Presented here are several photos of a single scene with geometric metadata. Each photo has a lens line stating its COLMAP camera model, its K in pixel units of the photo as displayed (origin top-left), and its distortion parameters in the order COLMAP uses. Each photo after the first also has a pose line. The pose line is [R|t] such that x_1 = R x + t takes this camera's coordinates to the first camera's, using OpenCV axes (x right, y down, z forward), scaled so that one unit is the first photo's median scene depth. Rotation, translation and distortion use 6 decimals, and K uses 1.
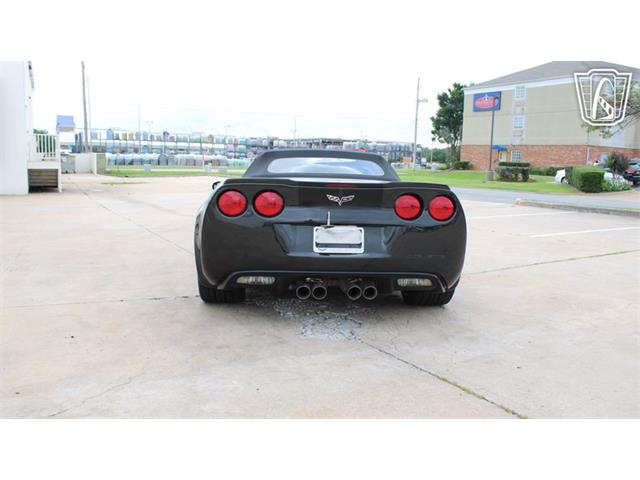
lens RADIAL K [[529.5, 0, 320.0], [0, 529.5, 240.0], [0, 0, 1]] dist [-0.169302, 0.148997]
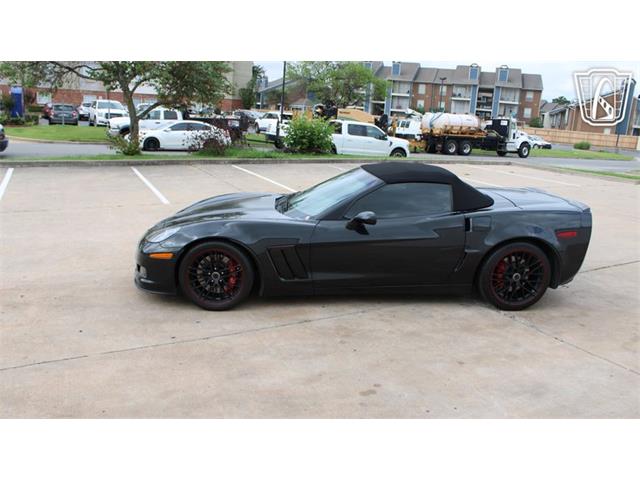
lens RADIAL K [[529.0, 0, 314.9], [0, 529.0, 239.4], [0, 0, 1]] dist [-0.168948, 0.149524]
pose [[0.029134, -0.259316, 0.965353, -0.277695], [0.089790, 0.962538, 0.255850, -0.080032], [-0.995534, 0.079226, 0.051326, 0.290452]]
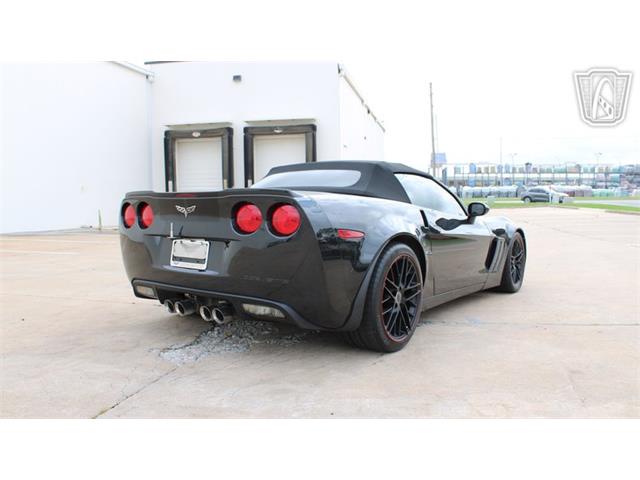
lens RADIAL K [[529.0, 0, 314.9], [0, 529.0, 239.4], [0, 0, 1]] dist [-0.168948, 0.149524]
pose [[0.763496, 0.016945, -0.645591, 0.136788], [-0.058788, 0.997329, -0.043348, 0.000197], [0.643132, 0.071049, 0.762452, 0.074734]]
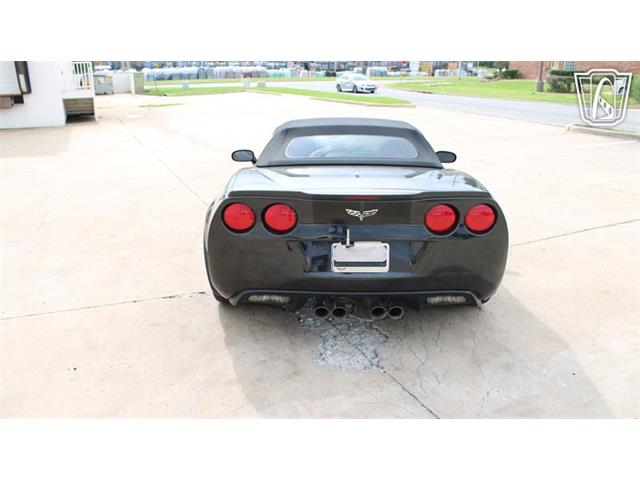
lens RADIAL K [[527.5, 0, 318.1], [0, 527.5, 238.5], [0, 0, 1]] dist [-0.172265, 0.144177]
pose [[0.996334, -0.000197, -0.085547, 0.006930], [0.014662, 0.985593, 0.168498, -0.030913], [0.084282, -0.169135, 0.981983, 0.023635]]
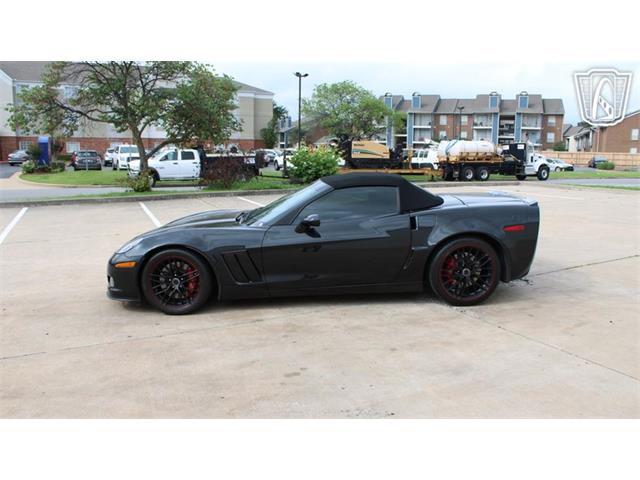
lens RADIAL K [[529.5, 0, 320.0], [0, 529.5, 240.0], [0, 0, 1]] dist [-0.169302, 0.148997]
pose [[0.068334, -0.193799, 0.978658, -0.292332], [0.143584, 0.972649, 0.182584, -0.063323], [-0.987276, 0.128043, 0.094291, 0.253713]]
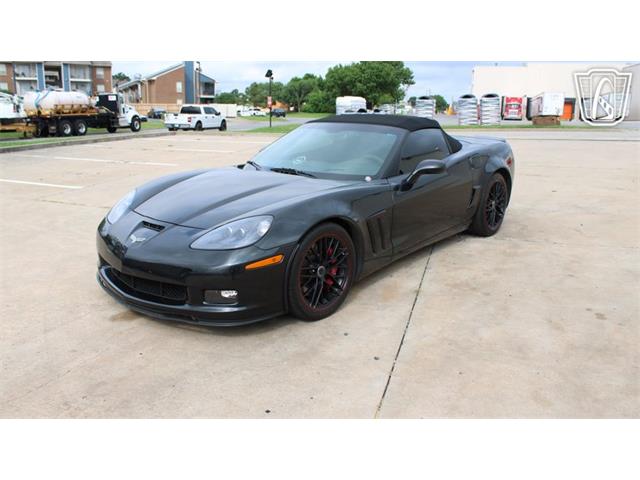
lens RADIAL K [[527.5, 0, 318.1], [0, 527.5, 238.5], [0, 0, 1]] dist [-0.172265, 0.144177]
pose [[-0.700342, -0.211585, 0.681728, -0.171266], [0.066501, 0.931564, 0.357443, -0.080045], [-0.710703, 0.295668, -0.638343, 0.456590]]
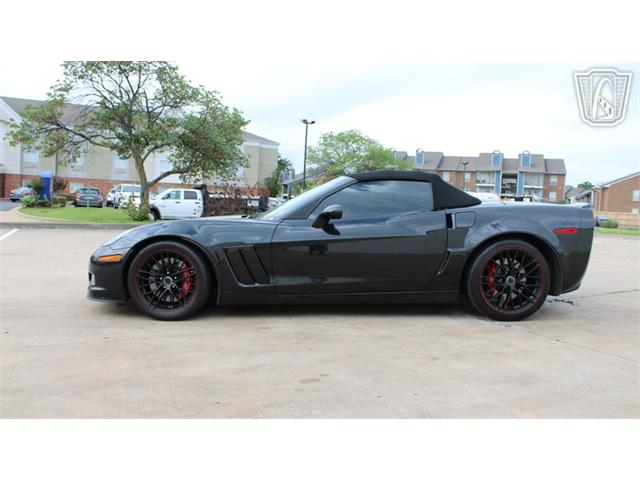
lens RADIAL K [[529.5, 0, 320.0], [0, 529.5, 240.0], [0, 0, 1]] dist [-0.169302, 0.148997]
pose [[0.072786, -0.088970, 0.993371, -0.259634], [0.110256, 0.990626, 0.080646, -0.034561], [-0.991234, 0.103656, 0.081913, 0.268122]]
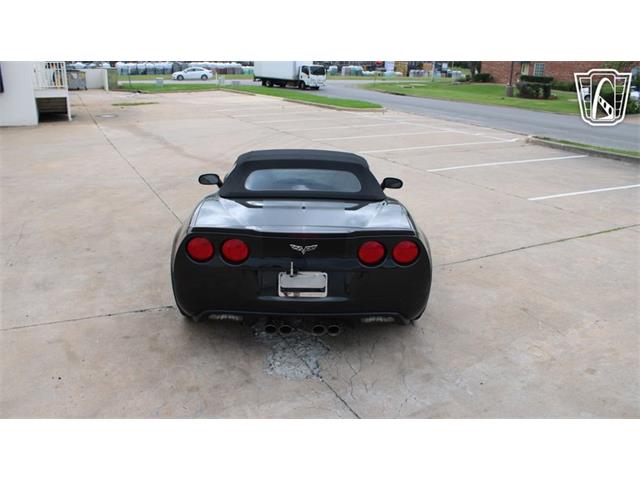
lens RADIAL K [[527.5, 0, 318.1], [0, 527.5, 238.5], [0, 0, 1]] dist [-0.172265, 0.144177]
pose [[0.999283, 0.012979, -0.035569, 0.017237], [-0.006536, 0.984443, 0.175583, -0.046517], [0.037295, -0.175224, 0.983822, -0.000603]]
